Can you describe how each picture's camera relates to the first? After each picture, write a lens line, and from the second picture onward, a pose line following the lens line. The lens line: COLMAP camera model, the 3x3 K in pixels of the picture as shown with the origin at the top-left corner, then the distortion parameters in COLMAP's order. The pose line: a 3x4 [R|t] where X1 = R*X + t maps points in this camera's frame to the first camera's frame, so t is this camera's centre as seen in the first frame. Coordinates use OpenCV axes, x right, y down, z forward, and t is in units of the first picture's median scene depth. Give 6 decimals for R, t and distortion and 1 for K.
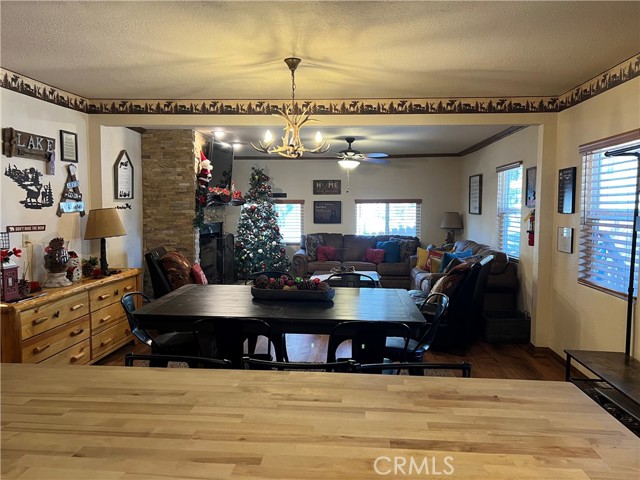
lens RADIAL K [[478.0, 0, 318.1], [0, 478.0, 238.6], [0, 0, 1]] dist [0.060357, -0.063221]
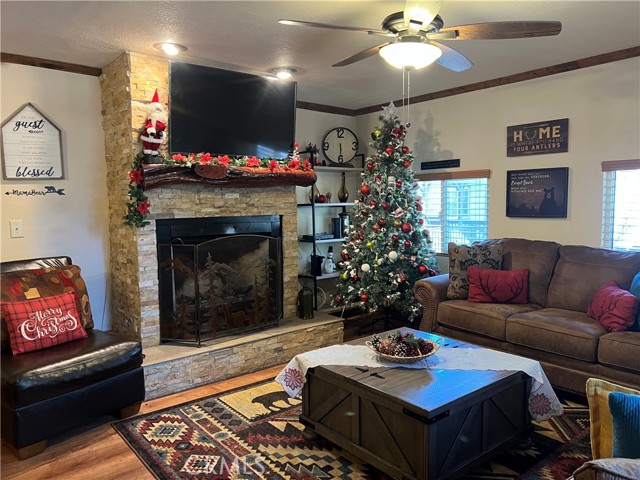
lens RADIAL K [[478.0, 0, 321.0], [0, 478.0, 243.1], [0, 0, 1]] dist [0.060357, -0.063221]
pose [[0.687825, 0.055978, -0.723715, 0.430229], [-0.027107, 0.998307, 0.051454, -0.051276], [0.725371, -0.015773, 0.688178, 1.051805]]
